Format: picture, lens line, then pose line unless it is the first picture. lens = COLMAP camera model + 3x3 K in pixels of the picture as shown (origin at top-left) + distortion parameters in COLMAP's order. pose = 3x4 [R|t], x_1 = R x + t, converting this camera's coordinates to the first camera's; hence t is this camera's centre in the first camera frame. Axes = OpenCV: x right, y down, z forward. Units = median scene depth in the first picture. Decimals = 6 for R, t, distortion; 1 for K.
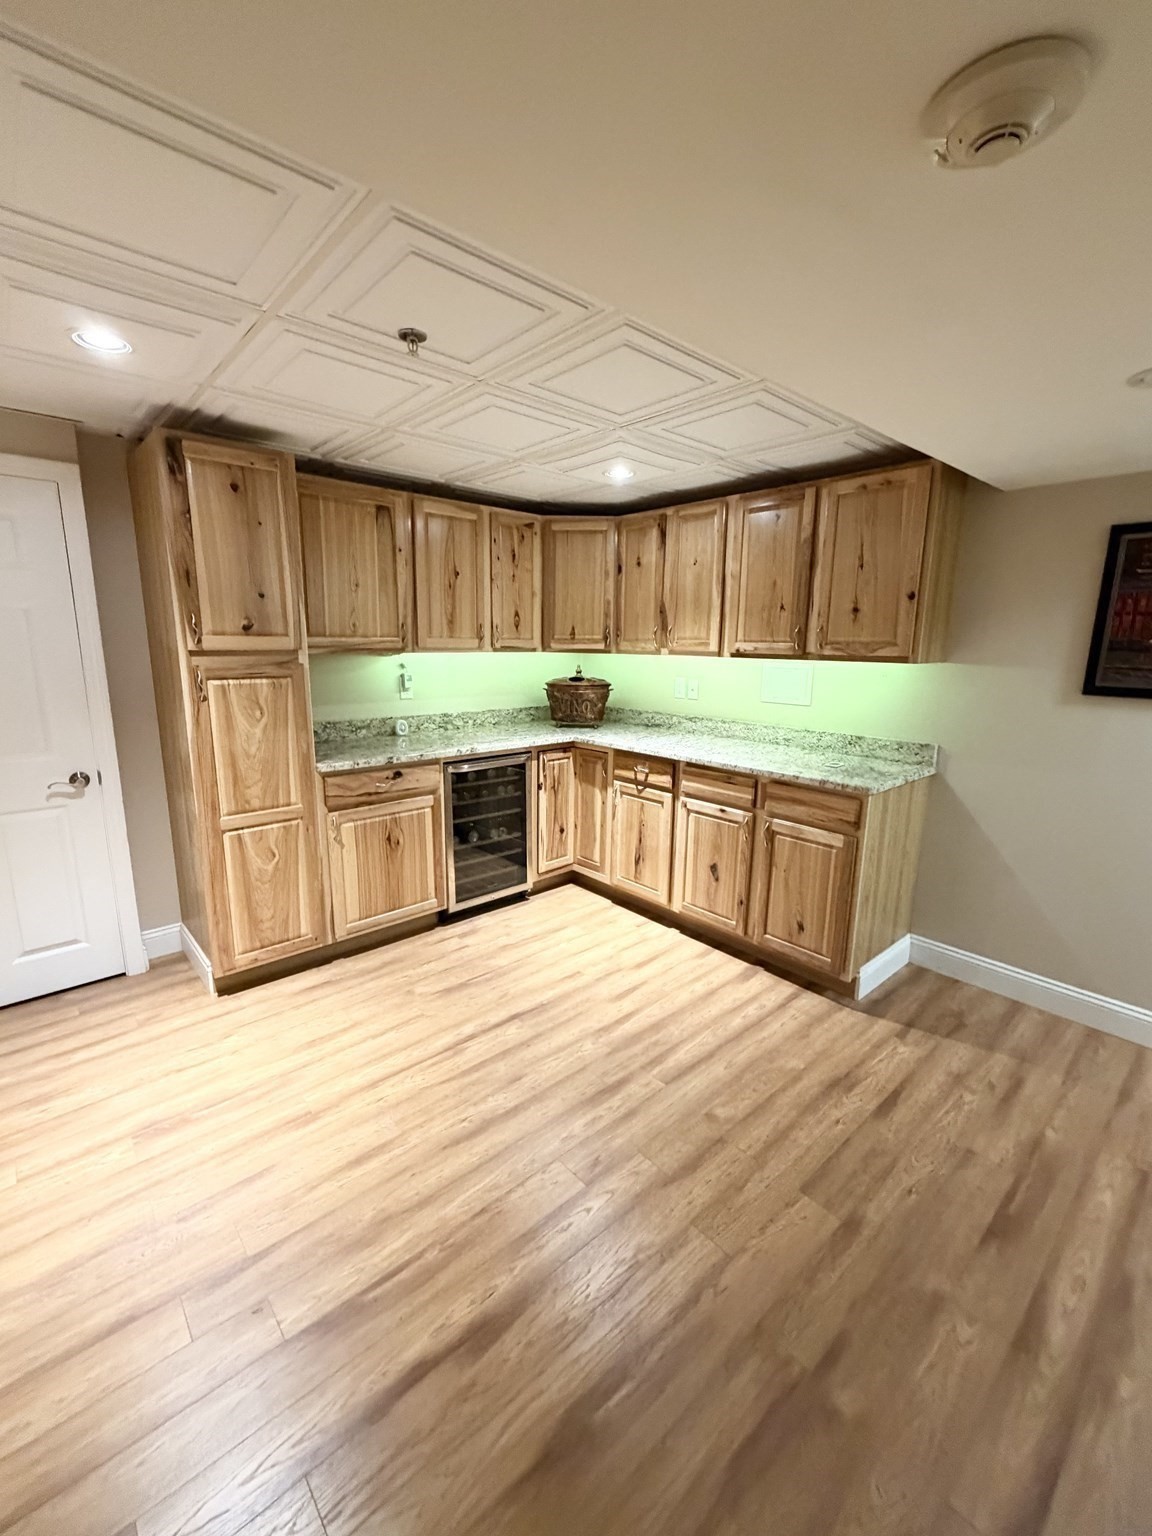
lens RADIAL K [[636.3, 0, 576.0], [0, 636.3, 768.0], [0, 0, 1]] dist [-0.001589, -0.000380]
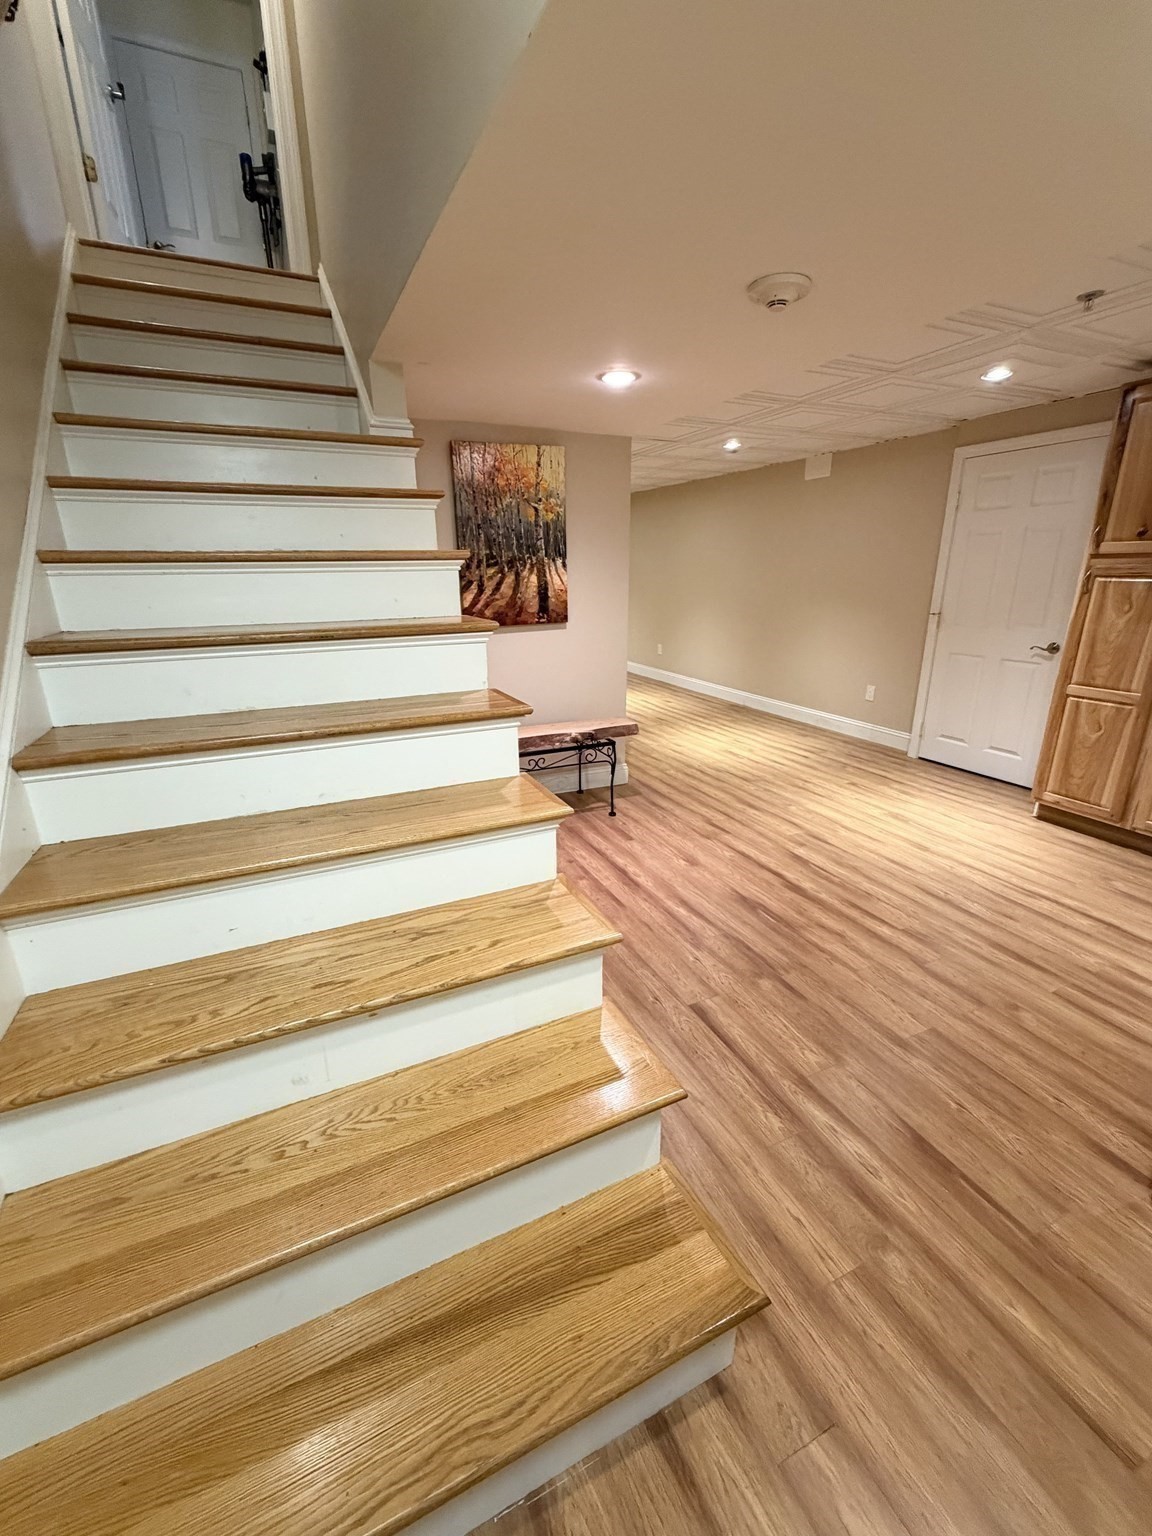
lens RADIAL K [[636.3, 0, 576.0], [0, 636.3, 768.0], [0, 0, 1]] dist [-0.001589, -0.000380]
pose [[-0.287242, 0.278029, -0.916620, 1.050627], [-0.179120, 0.924476, 0.336543, -0.024166], [0.940961, 0.260854, -0.215748, 0.380704]]
